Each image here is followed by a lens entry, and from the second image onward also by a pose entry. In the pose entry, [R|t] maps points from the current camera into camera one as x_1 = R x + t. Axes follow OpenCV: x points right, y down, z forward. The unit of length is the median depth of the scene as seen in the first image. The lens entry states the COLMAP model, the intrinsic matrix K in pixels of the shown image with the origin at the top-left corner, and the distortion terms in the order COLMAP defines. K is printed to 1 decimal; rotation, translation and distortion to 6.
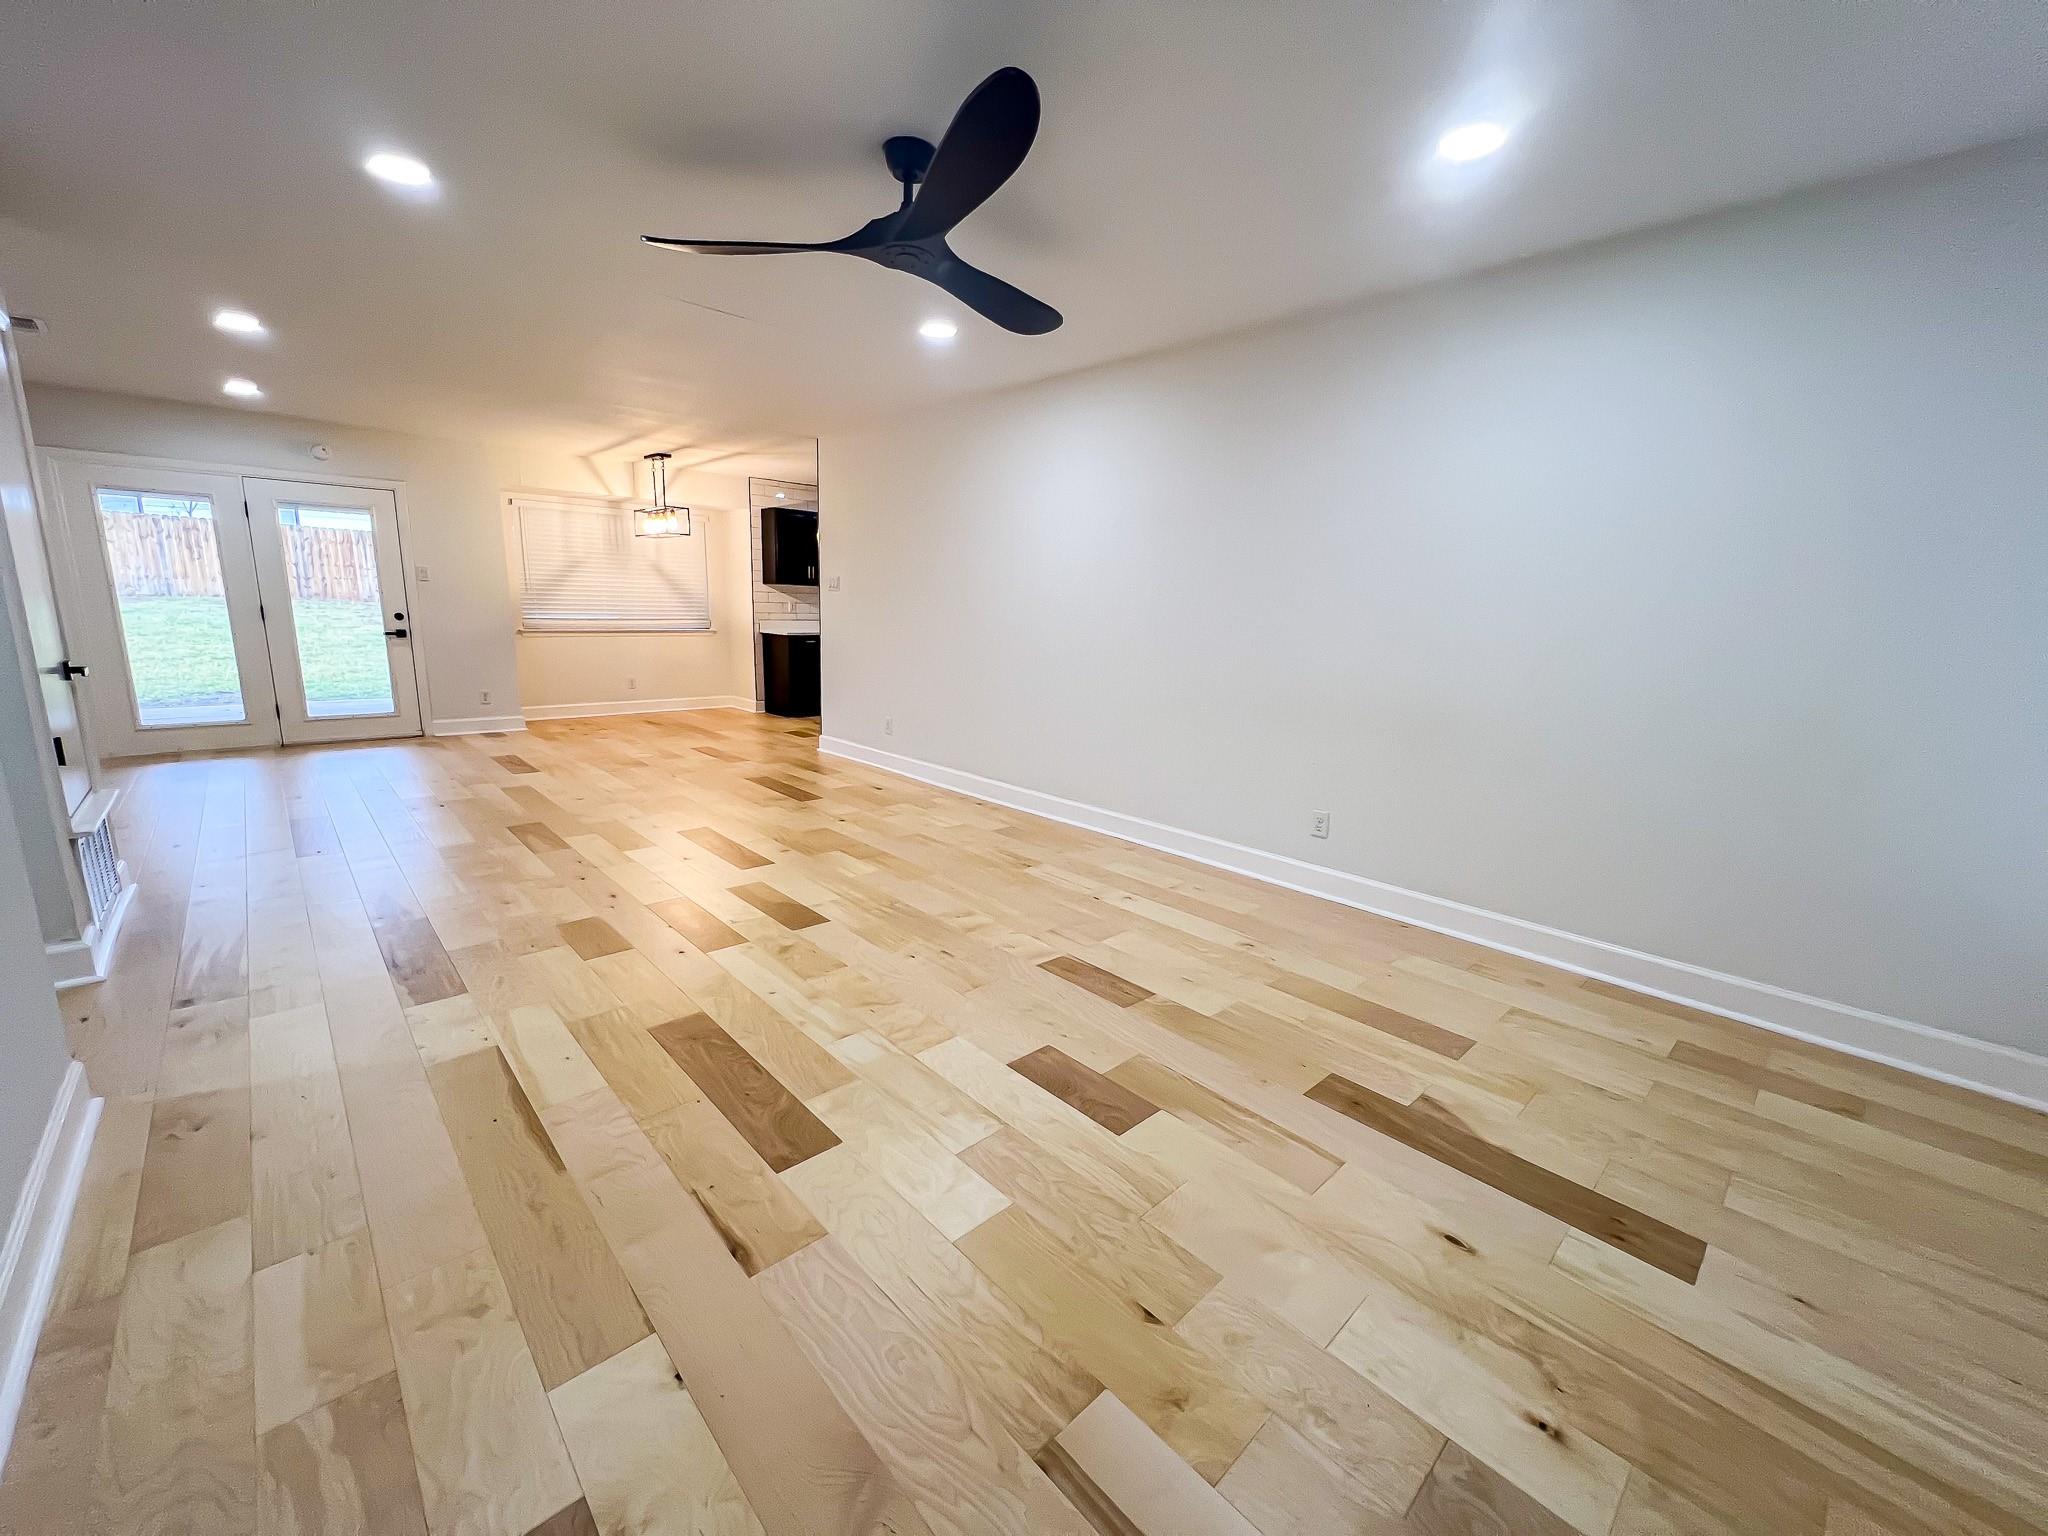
lens RADIAL K [[816.2, 0, 1020.4], [0, 816.2, 770.9], [0, 0, 1]] dist [-0.000909, 0.000322]
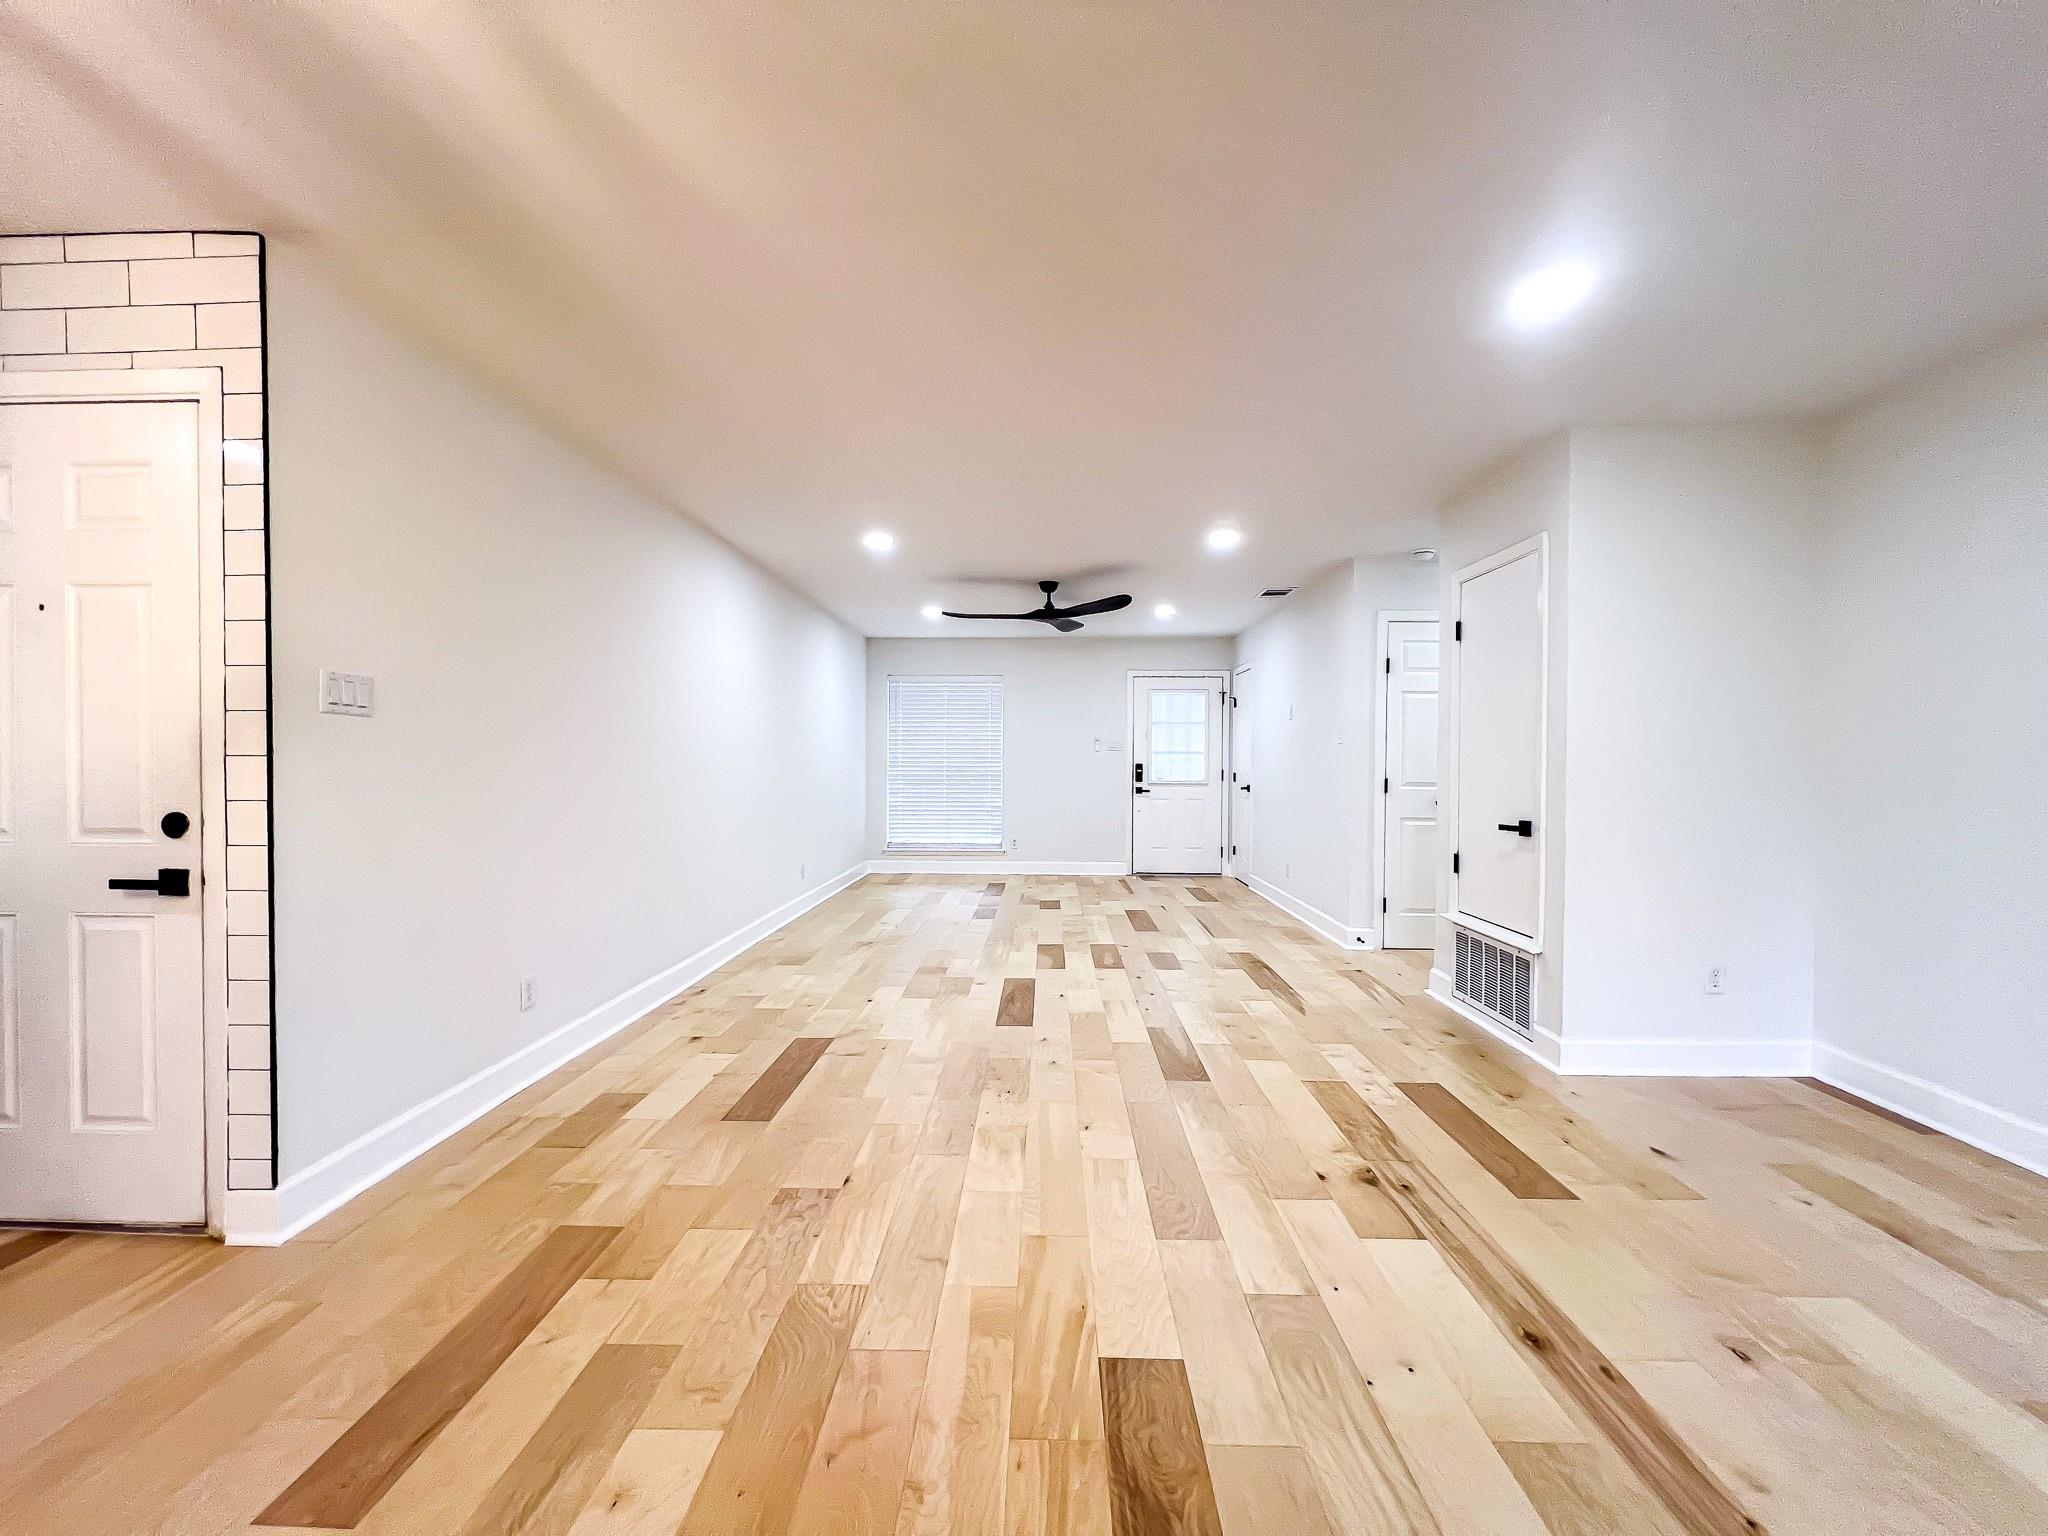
lens RADIAL K [[816.2, 0, 1020.4], [0, 816.2, 770.9], [0, 0, 1]] dist [-0.000909, 0.000322]
pose [[-0.708675, -0.039768, 0.704414, -1.328482], [0.118391, 0.977550, 0.174295, -0.439732], [-0.695531, 0.206915, -0.688057, 2.049616]]
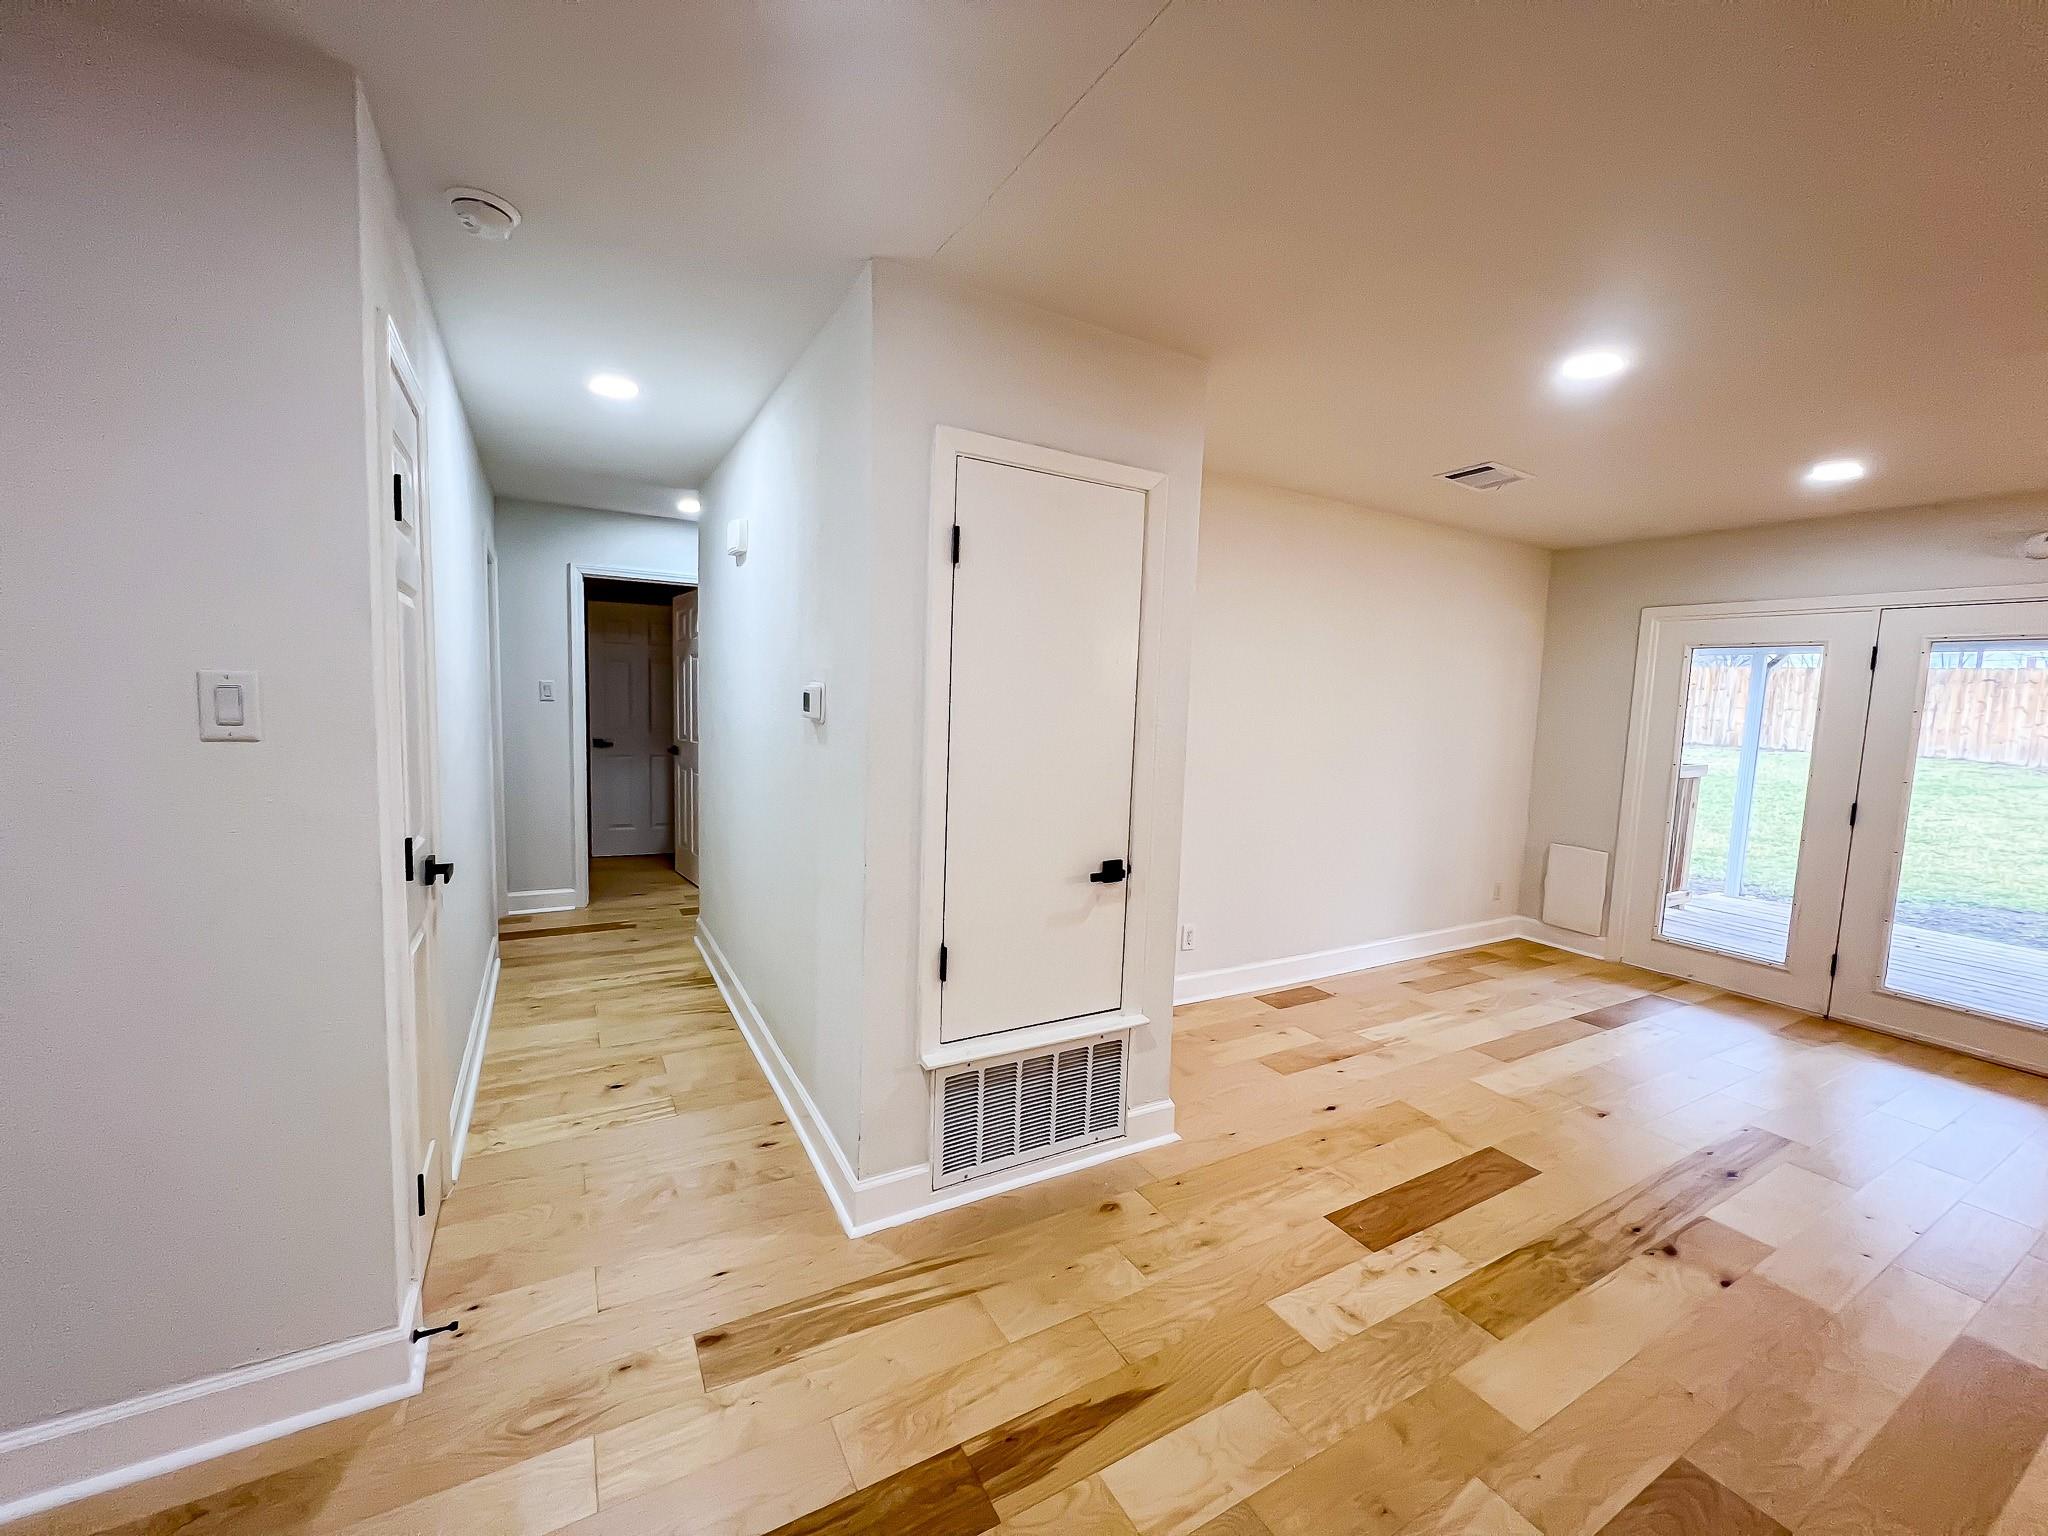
lens RADIAL K [[816.2, 0, 1020.4], [0, 816.2, 770.9], [0, 0, 1]] dist [-0.000909, 0.000322]
pose [[-0.230072, 0.051905, -0.971788, -0.298658], [-0.237915, 0.965276, 0.107884, -0.263679], [0.943644, 0.256024, -0.209734, 0.959002]]
